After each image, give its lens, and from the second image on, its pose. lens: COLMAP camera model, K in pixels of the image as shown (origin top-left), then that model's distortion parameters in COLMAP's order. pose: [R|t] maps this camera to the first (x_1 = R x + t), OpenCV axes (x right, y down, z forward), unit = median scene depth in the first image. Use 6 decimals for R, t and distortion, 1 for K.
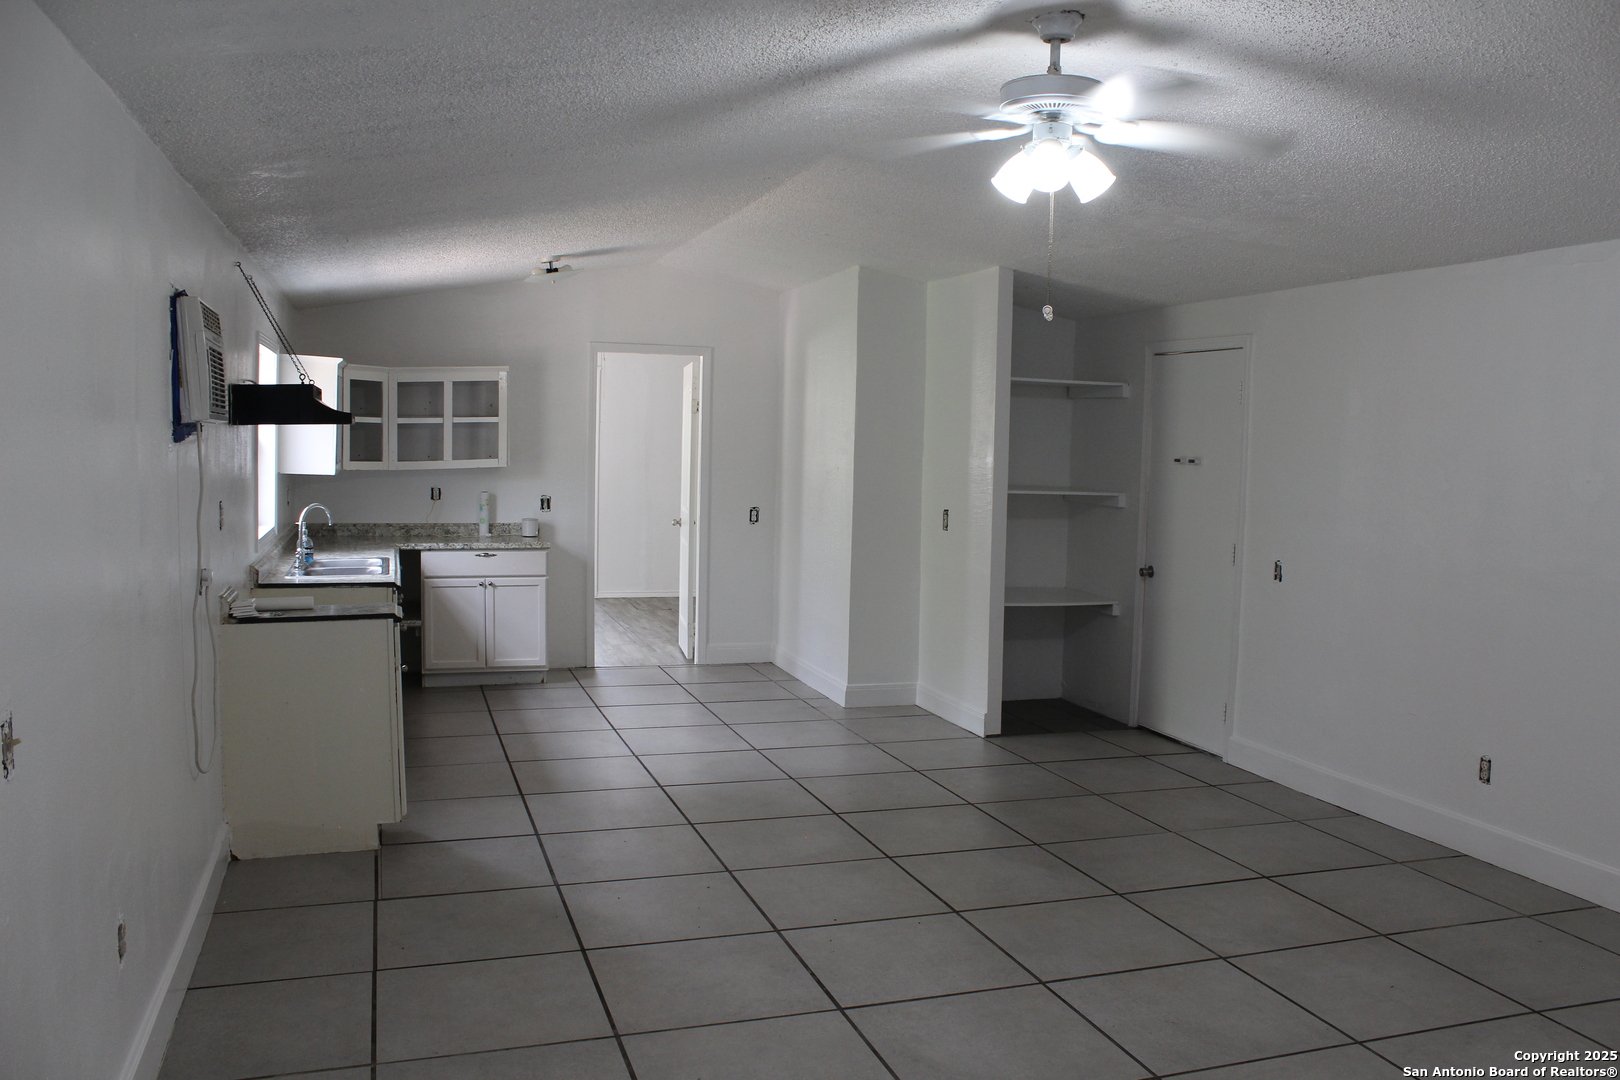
lens RADIAL K [[1339.0, 0, 810.0], [0, 1339.0, 540.0], [0, 0, 1]] dist [-0.159703, 0.147111]
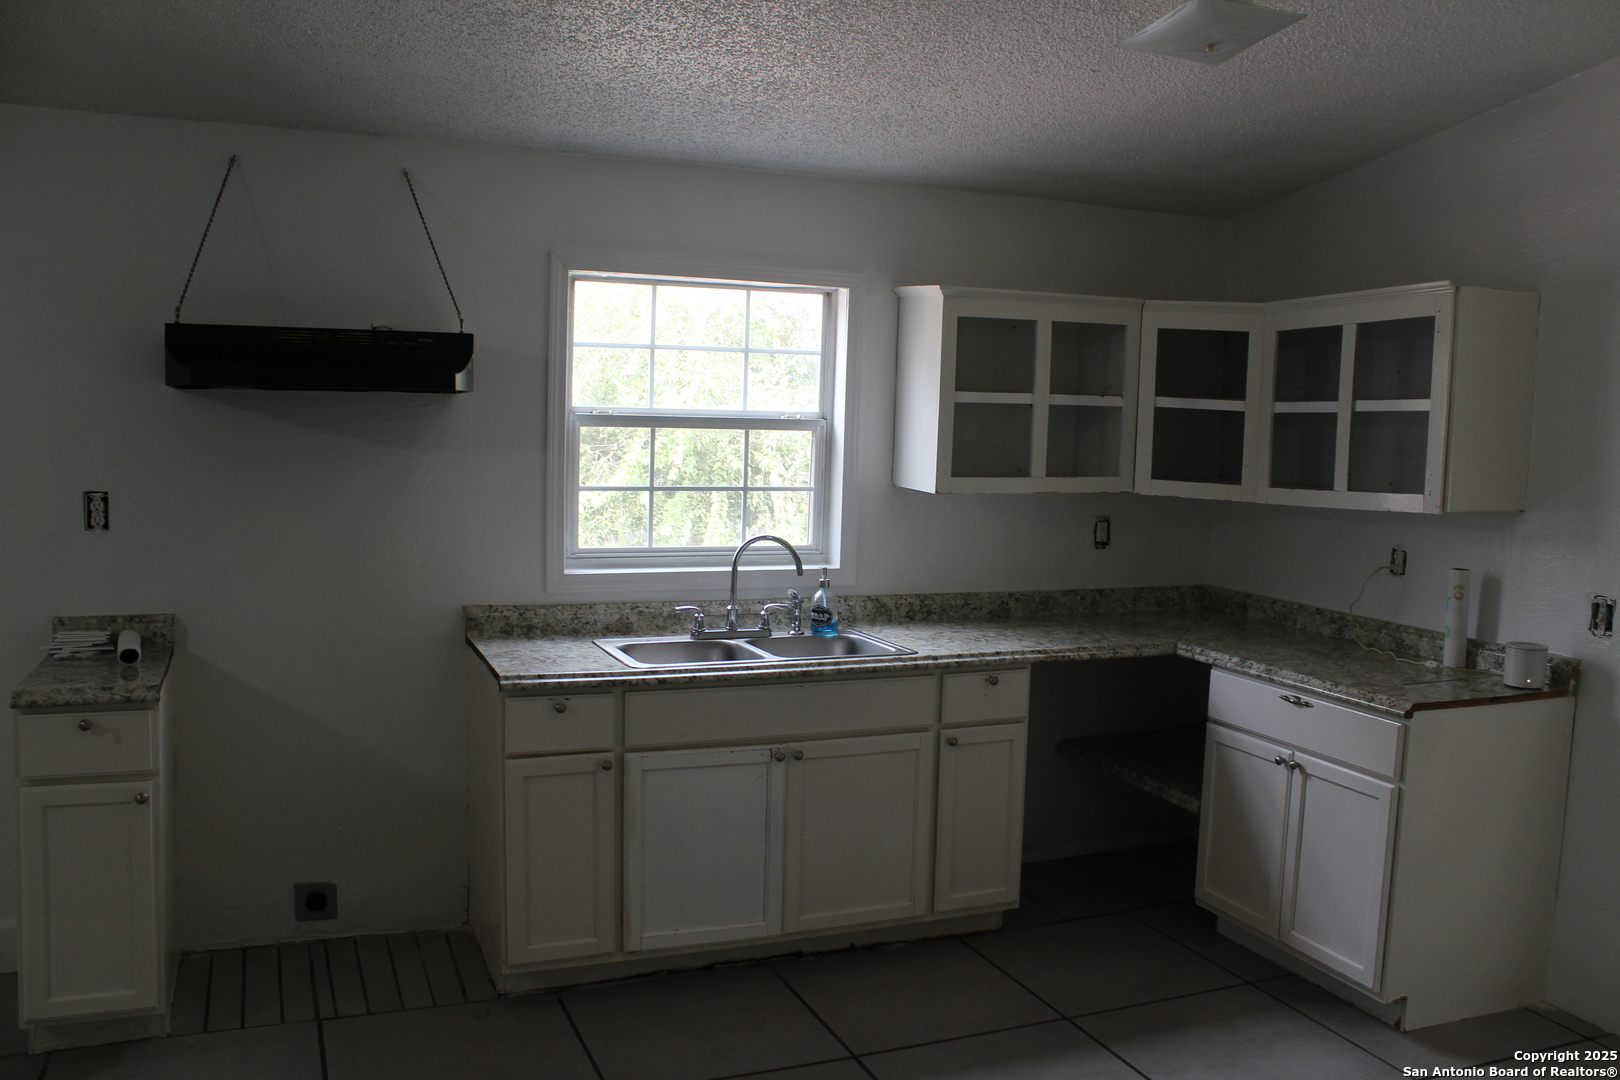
lens RADIAL K [[1339.0, 0, 810.0], [0, 1339.0, 540.0], [0, 0, 1]] dist [-0.159703, 0.147111]
pose [[0.075614, 0.076655, -0.994186, 0.225585], [-0.097324, 0.992848, 0.069150, -0.071066], [0.992376, 0.091529, 0.082534, 0.970682]]
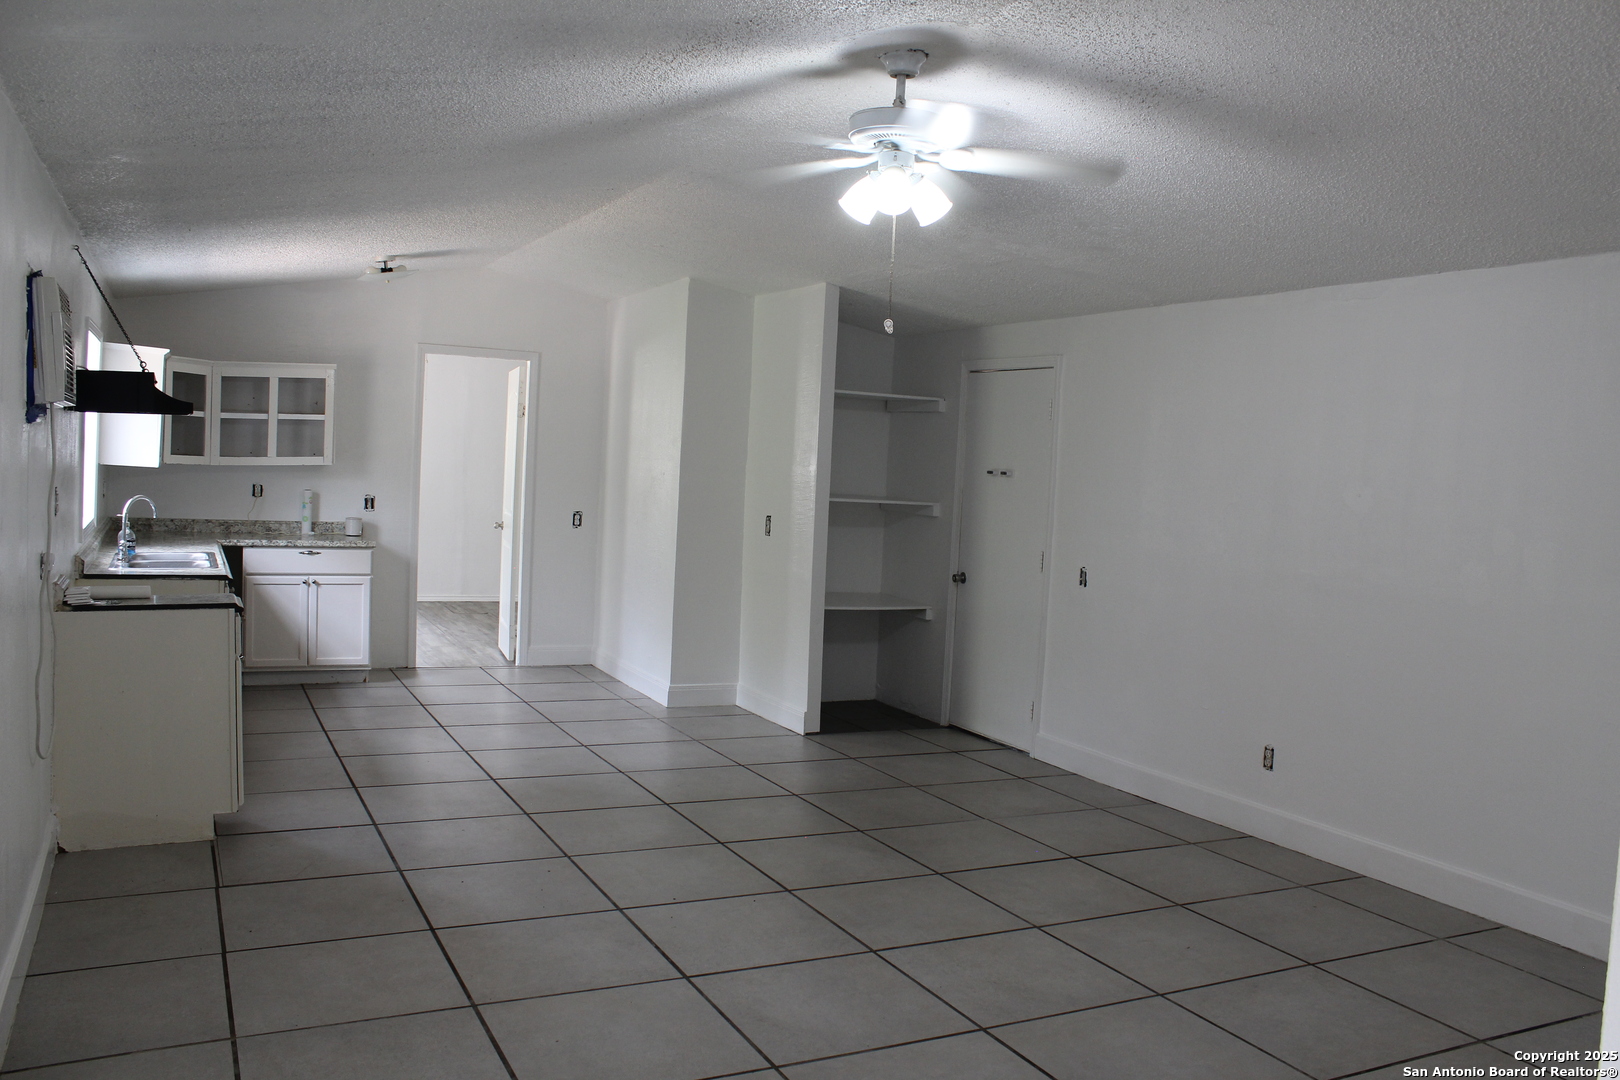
lens RADIAL K [[1336.4, 0, 808.6], [0, 1336.4, 534.5], [0, 0, 1]] dist [-0.146759, 0.139262]
pose [[0.989261, 0.017126, 0.145152, -0.021336], [-0.015000, 0.999764, -0.015727, 0.009198], [-0.145387, 0.013381, 0.989284, -0.034572]]
